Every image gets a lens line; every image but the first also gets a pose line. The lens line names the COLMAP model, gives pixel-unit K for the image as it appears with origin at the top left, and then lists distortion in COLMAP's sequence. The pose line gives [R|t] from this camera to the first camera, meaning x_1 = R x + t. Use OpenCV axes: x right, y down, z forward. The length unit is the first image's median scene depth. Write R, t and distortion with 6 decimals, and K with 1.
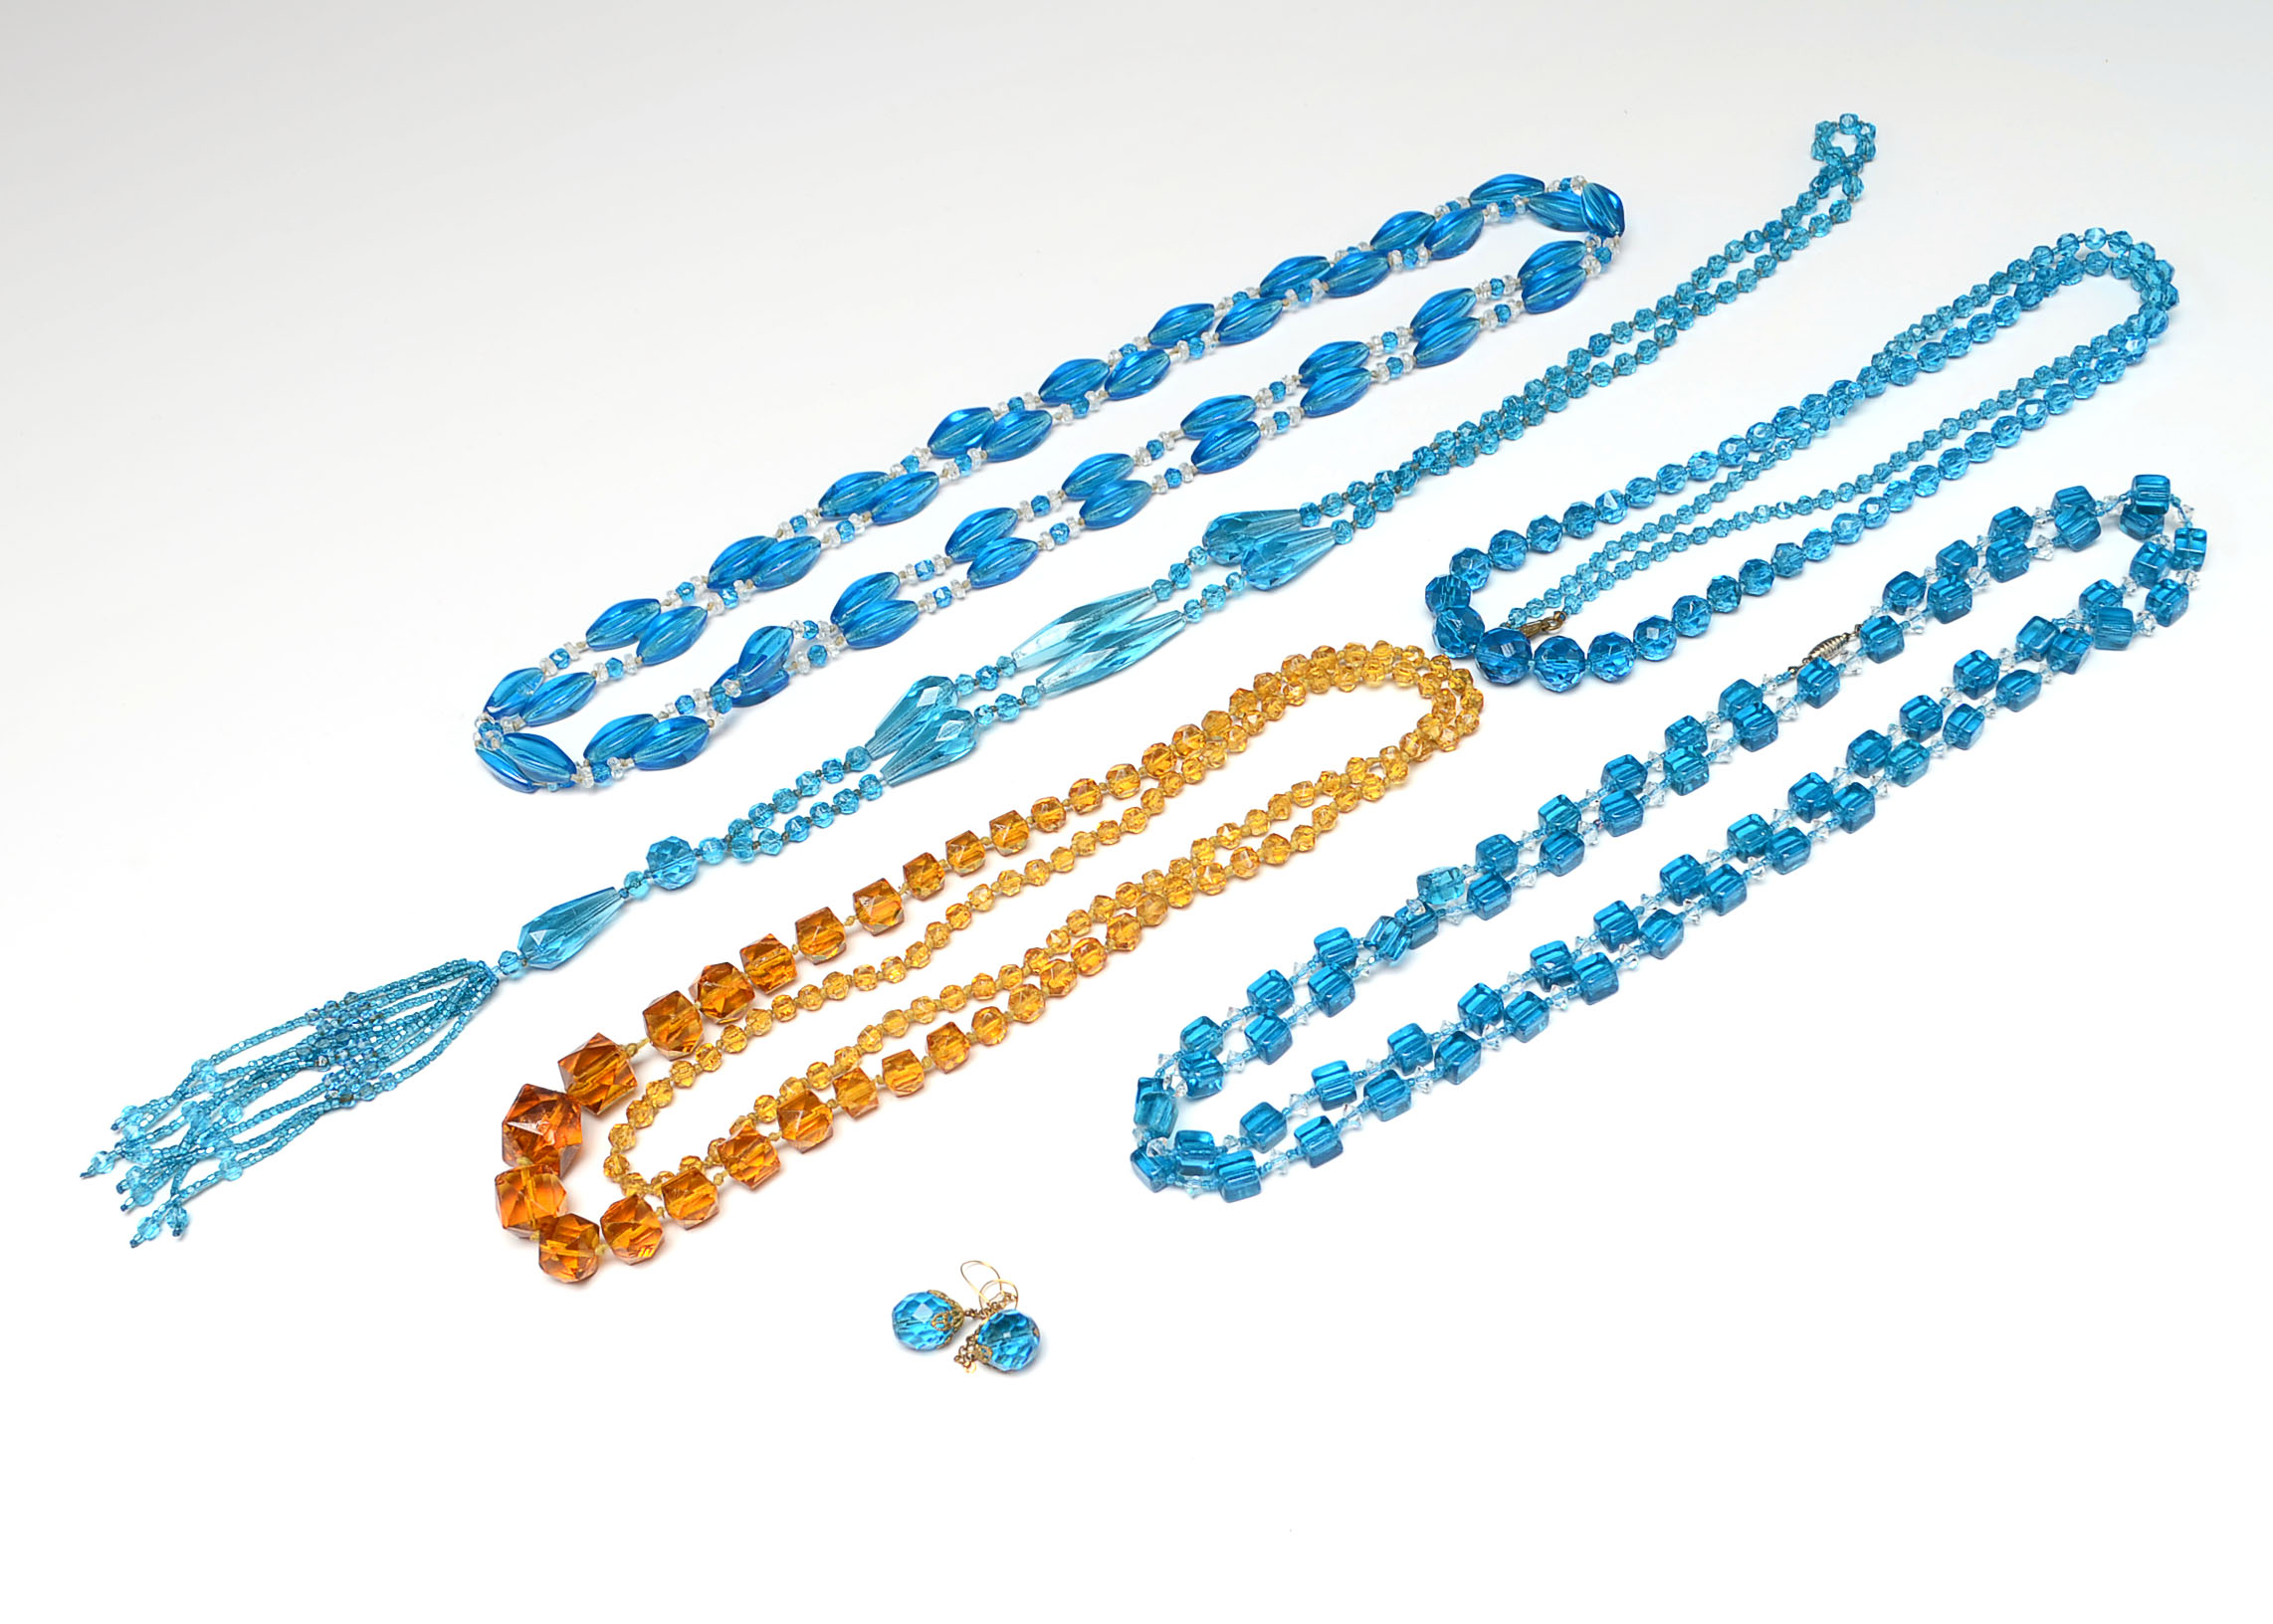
lens RADIAL K [[3698.0, 0, 1136.5], [0, 3698.0, 812.0], [0, 0, 1]] dist [0.002084, 0.018894]
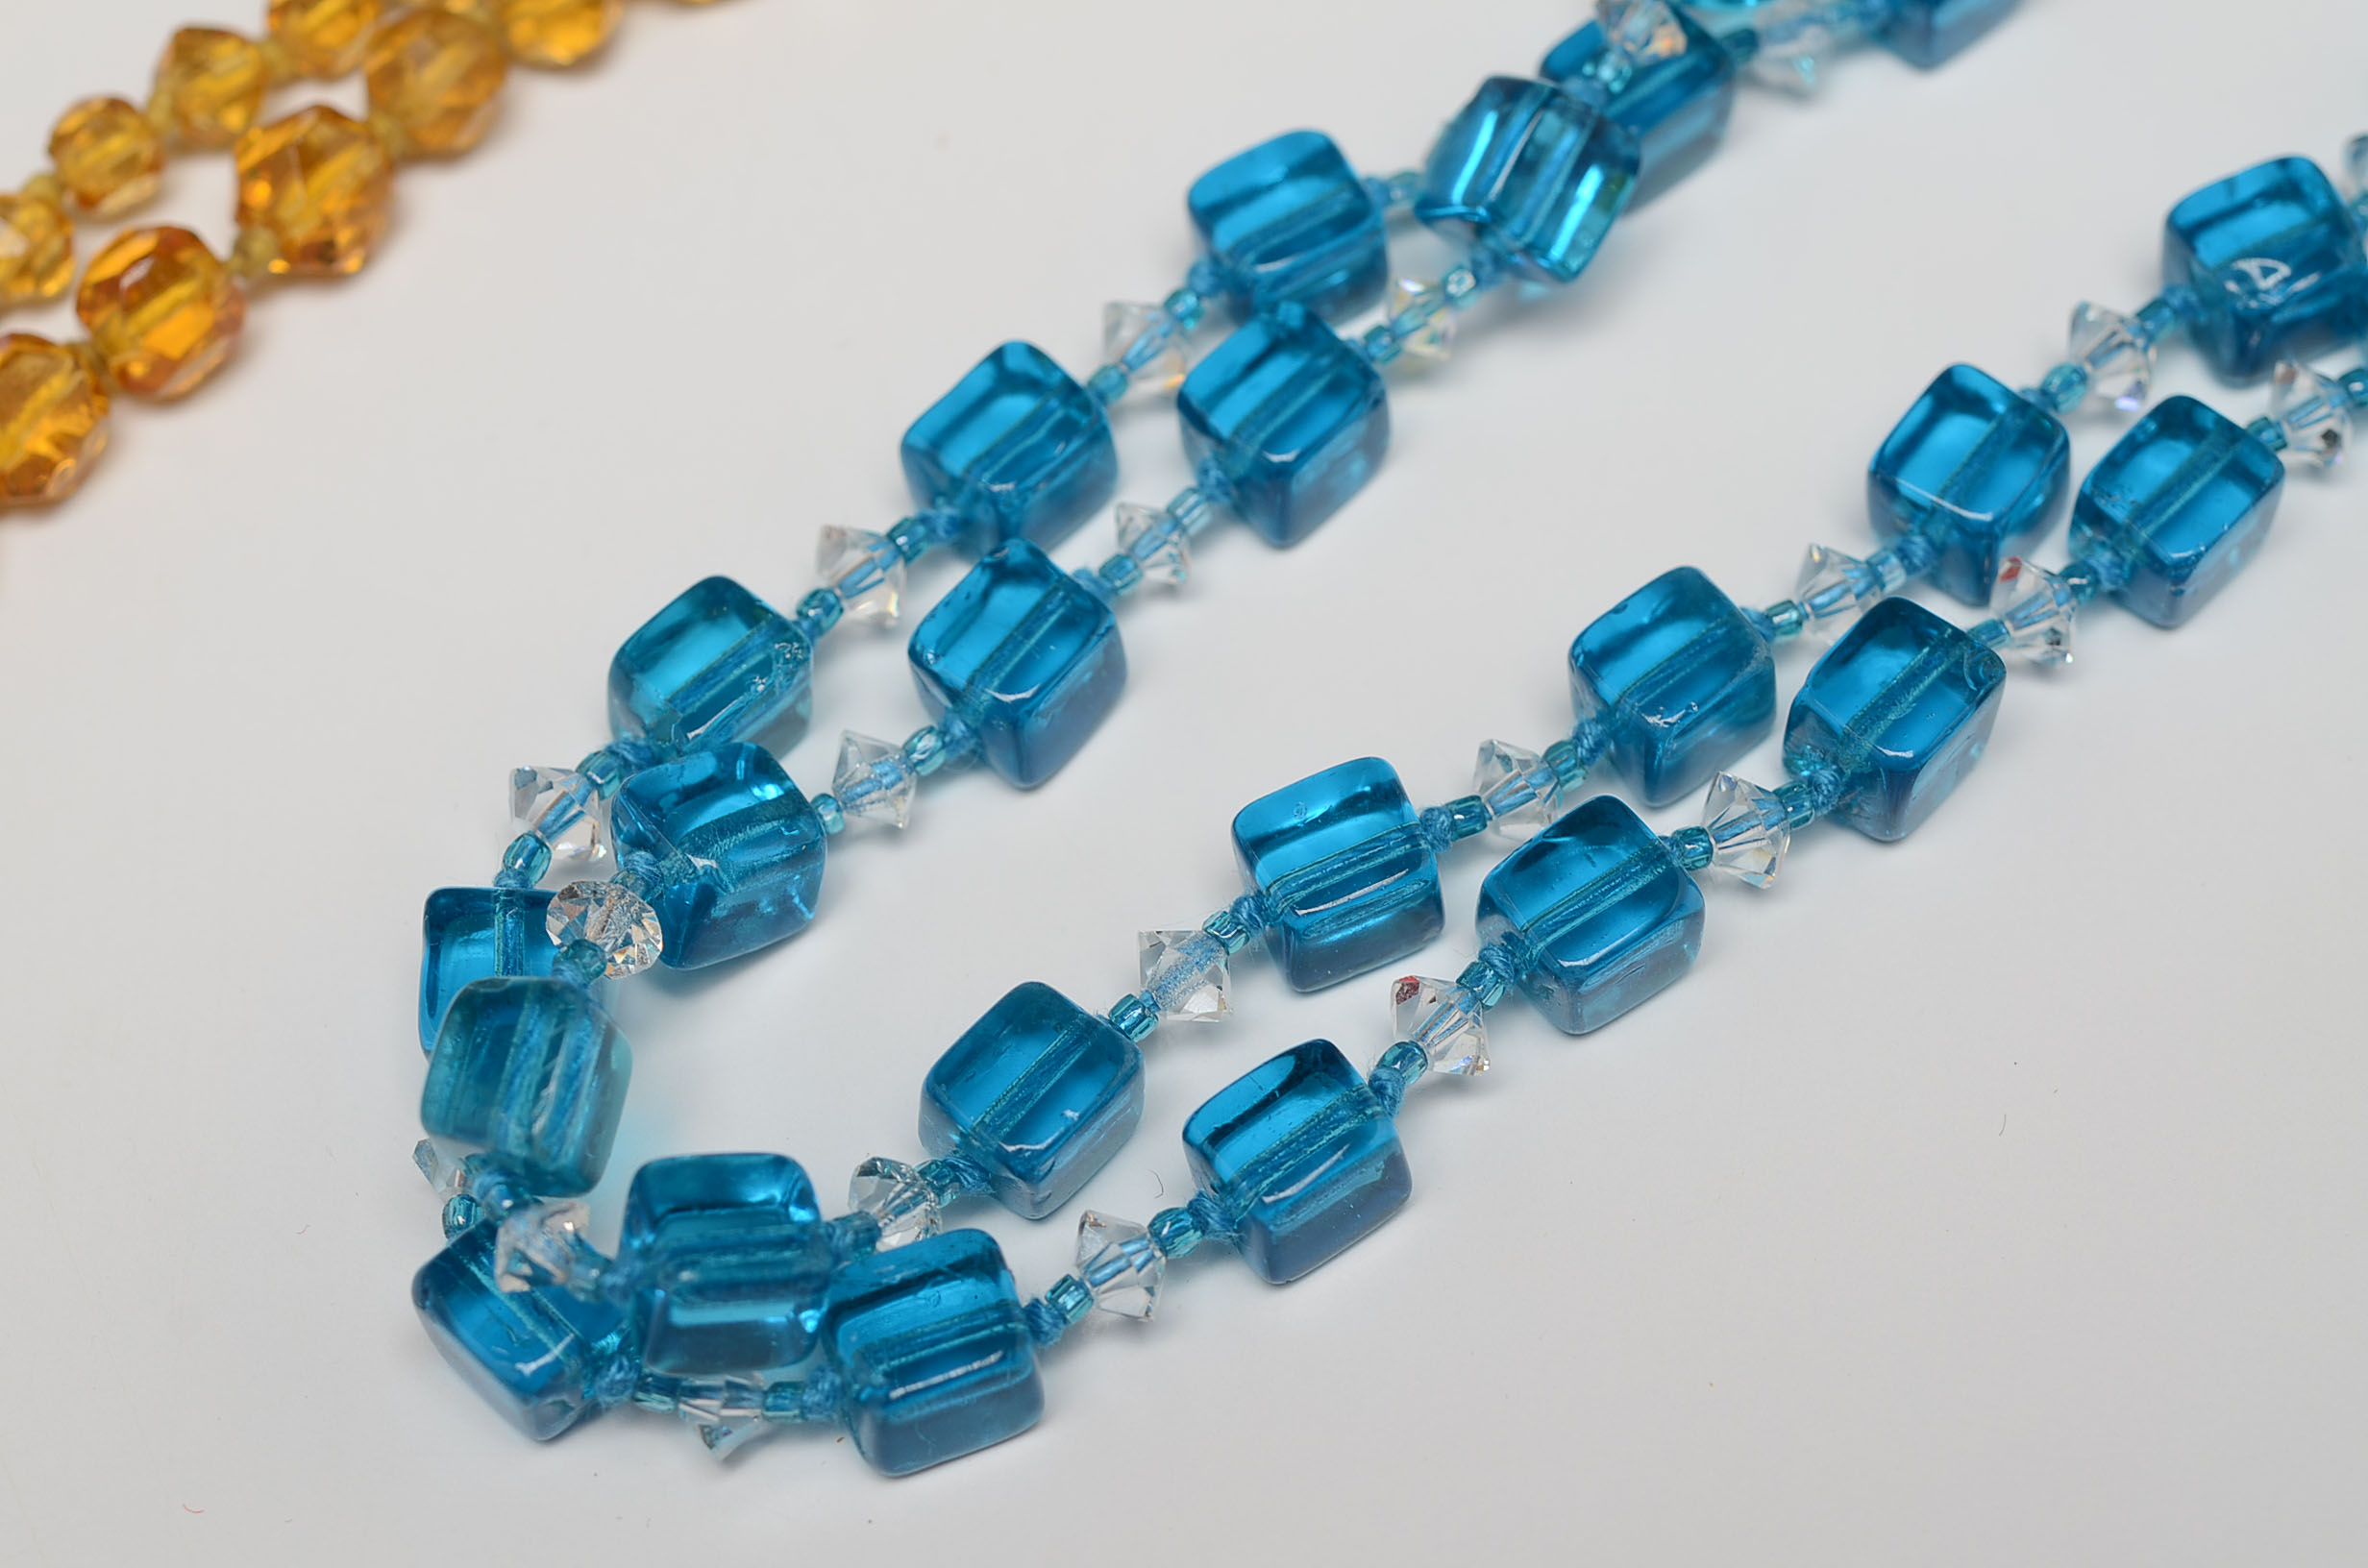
lens RADIAL K [[6038.8, 0, 1184.0], [0, 6038.8, 784.0], [0, 0, 1]] dist [-0.053732, -0.346192]
pose [[0.988354, -0.059242, 0.140169, -0.004782], [0.034455, 0.984307, 0.173069, 0.006965], [-0.148222, -0.166224, 0.974884, 0.653868]]
